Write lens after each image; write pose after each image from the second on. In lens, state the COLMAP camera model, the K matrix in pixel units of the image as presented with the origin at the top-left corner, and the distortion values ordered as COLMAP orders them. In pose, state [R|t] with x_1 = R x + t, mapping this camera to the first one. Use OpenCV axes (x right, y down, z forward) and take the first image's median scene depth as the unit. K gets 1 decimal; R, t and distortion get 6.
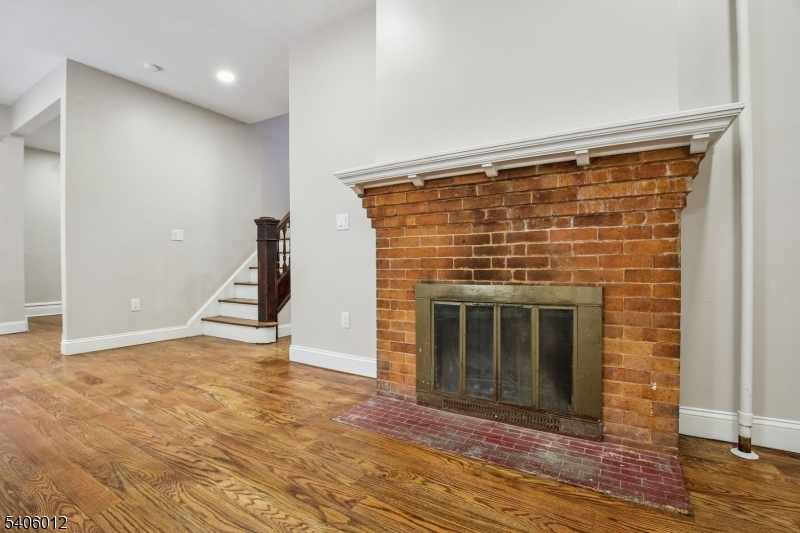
lens RADIAL K [[374.8, 0, 399.6], [0, 374.8, 263.6], [0, 0, 1]] dist [-0.039921, 0.001797]
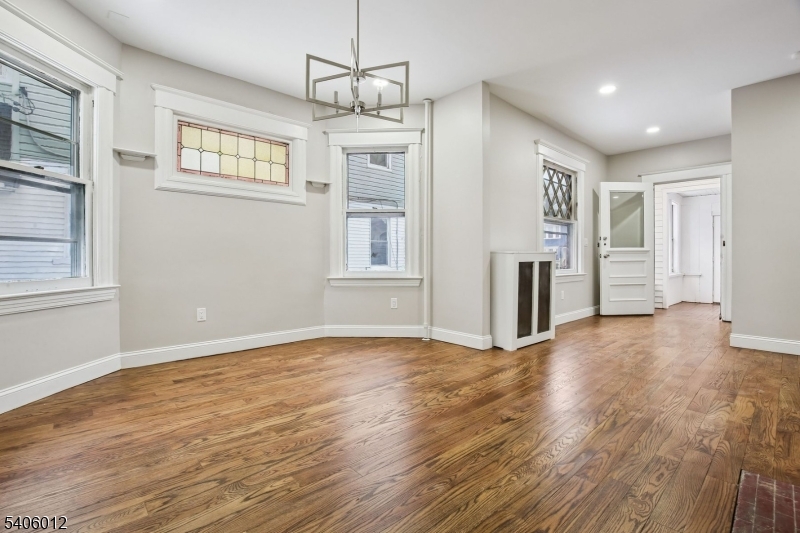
lens RADIAL K [[374.8, 0, 399.6], [0, 374.8, 263.6], [0, 0, 1]] dist [-0.039921, 0.001797]
pose [[-0.280124, 0.017958, -0.959796, 0.787476], [0.003342, 0.999837, 0.017731, -0.058770], [0.959958, 0.001760, -0.280138, 0.485069]]
